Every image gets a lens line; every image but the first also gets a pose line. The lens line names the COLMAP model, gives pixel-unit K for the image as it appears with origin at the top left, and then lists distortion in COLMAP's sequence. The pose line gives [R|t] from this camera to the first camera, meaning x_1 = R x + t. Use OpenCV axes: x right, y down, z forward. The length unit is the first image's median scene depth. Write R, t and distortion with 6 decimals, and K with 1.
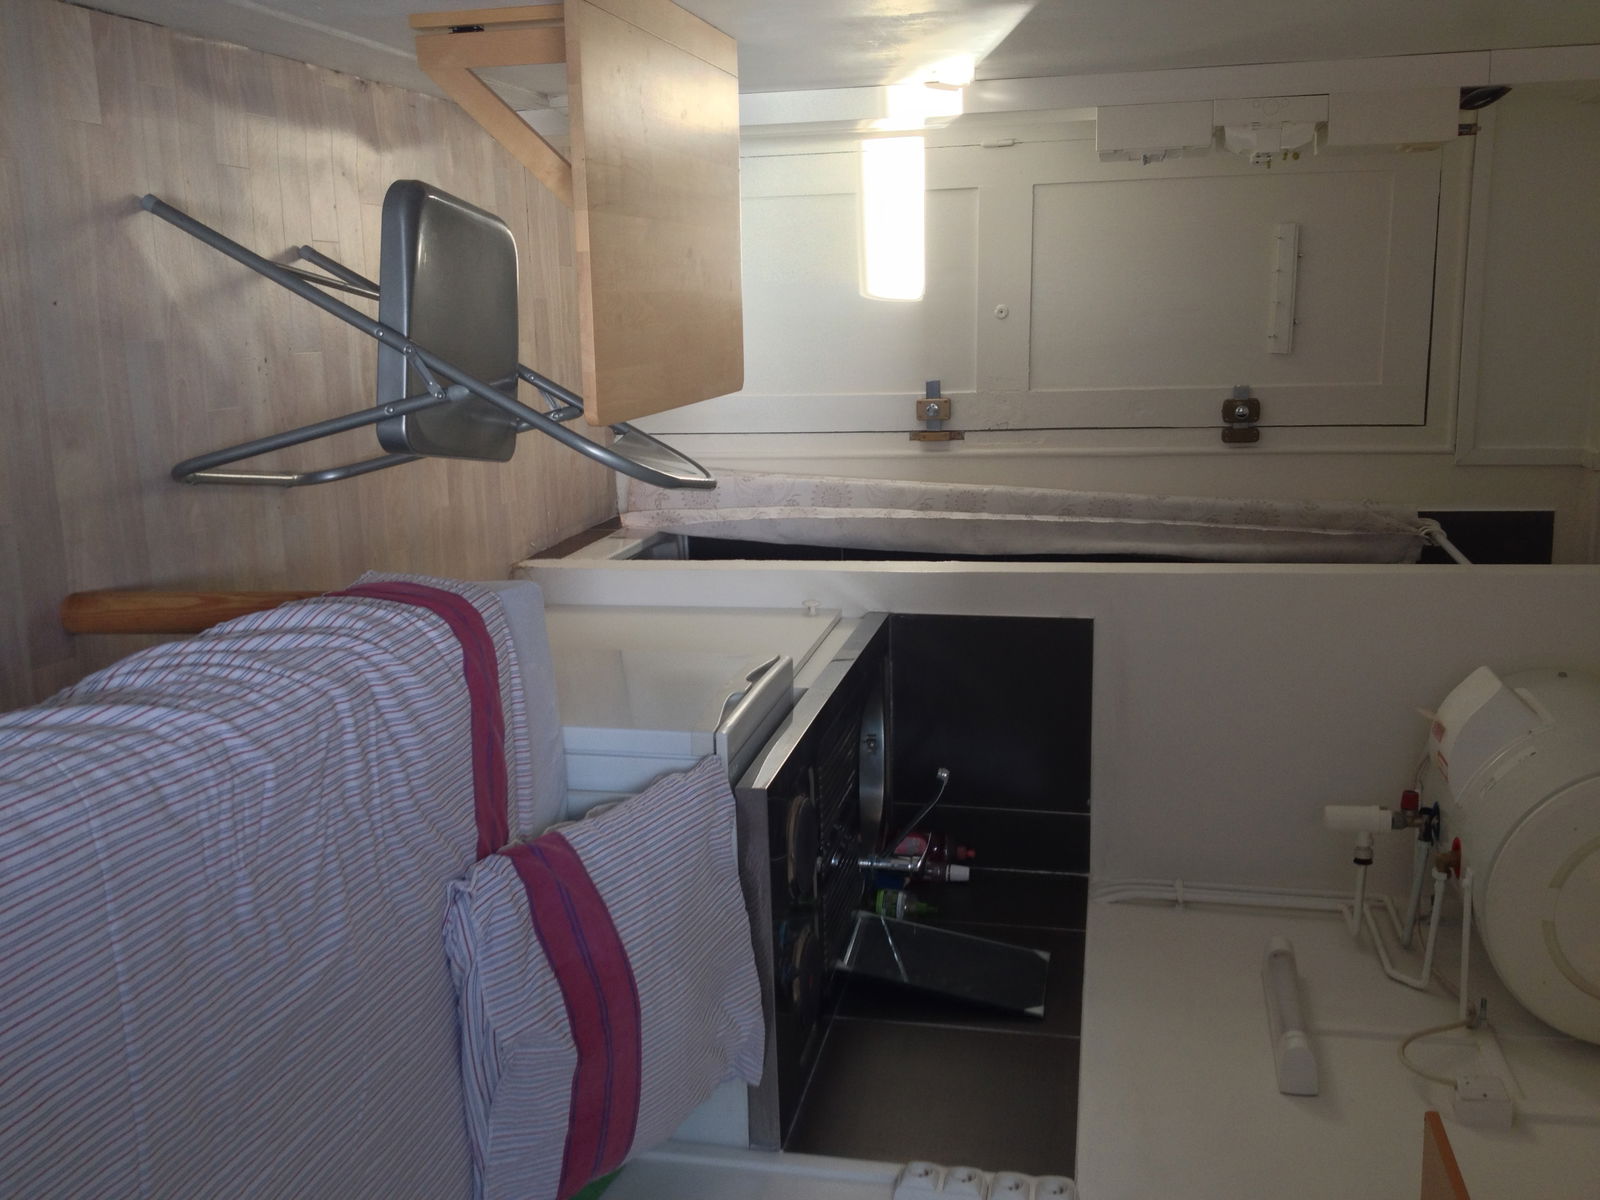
lens RADIAL K [[1580.2, 0, 800.0], [0, 1580.2, 600.0], [0, 0, 1]] dist [0.402518, -1.665149]
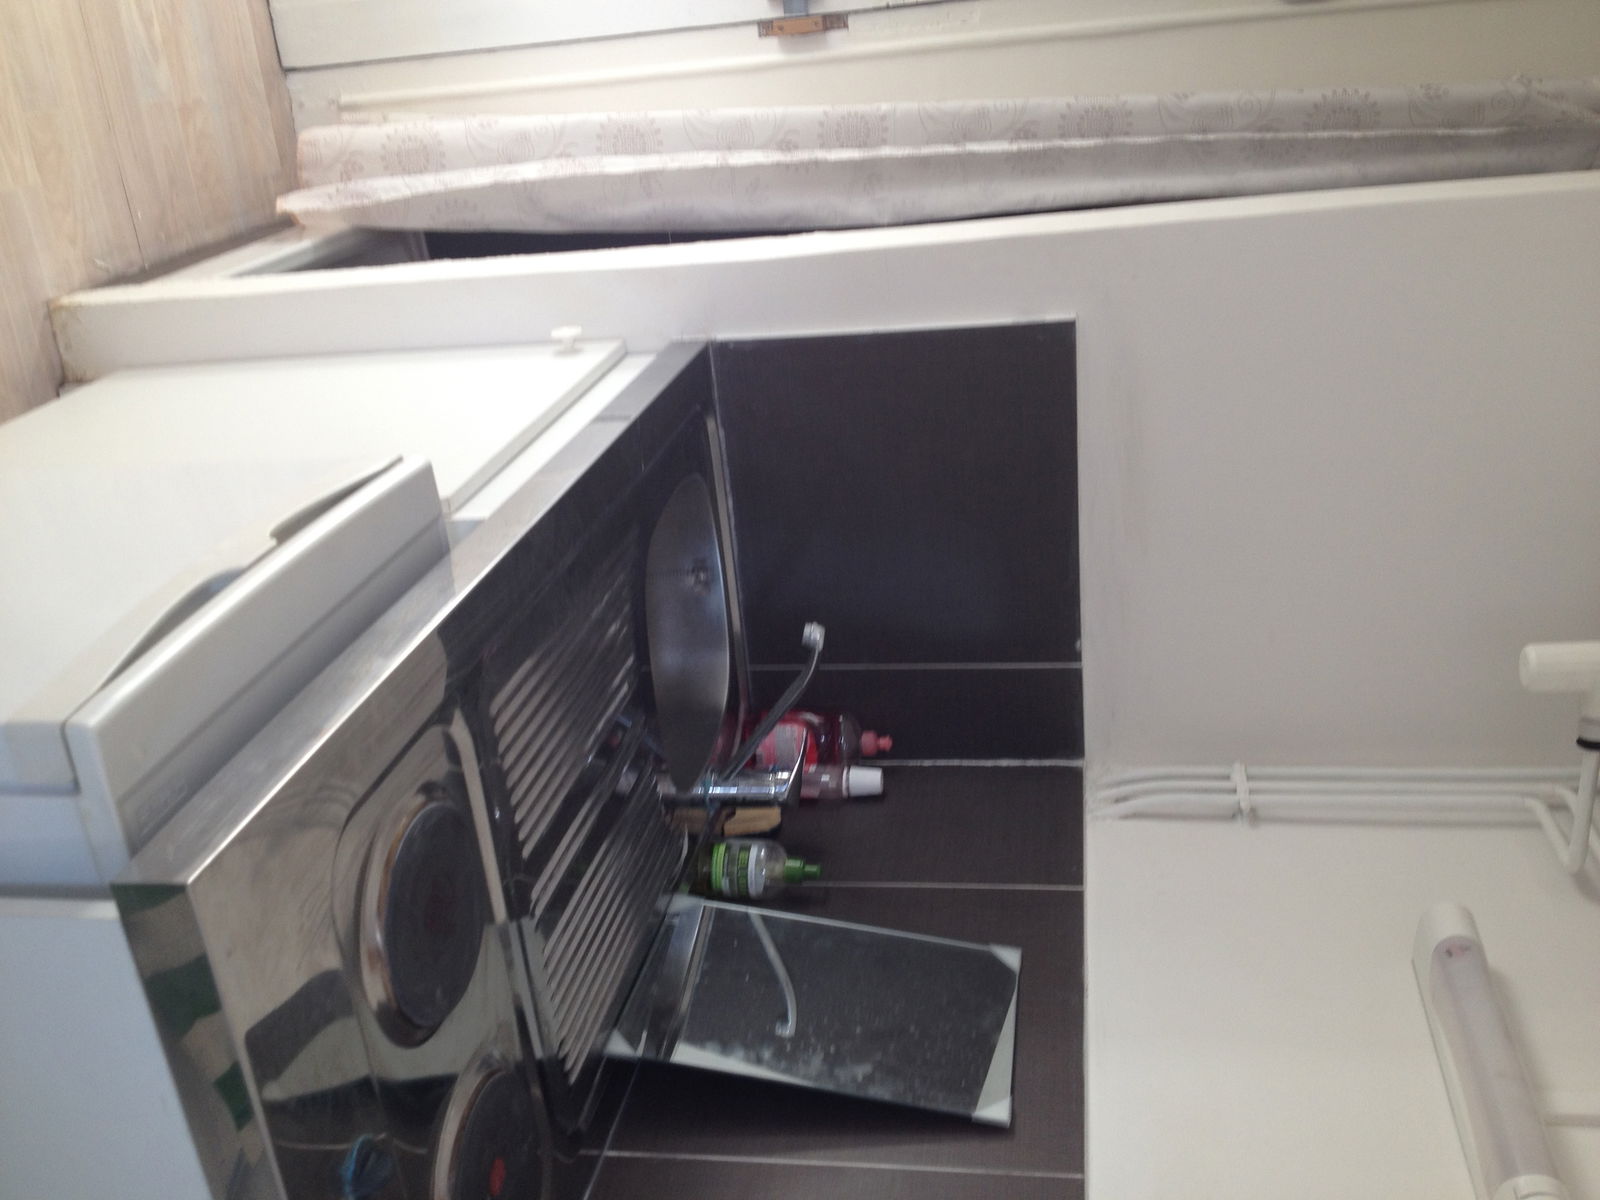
lens RADIAL K [[1587.3, 0, 800.0], [0, 1587.3, 600.0], [0, 0, 1]] dist [0.067923, -0.153939]
pose [[0.996822, -0.079618, -0.002799, 0.081513], [0.078793, 0.980077, 0.182323, -0.001249], [-0.011773, -0.181964, 0.983235, 0.435948]]
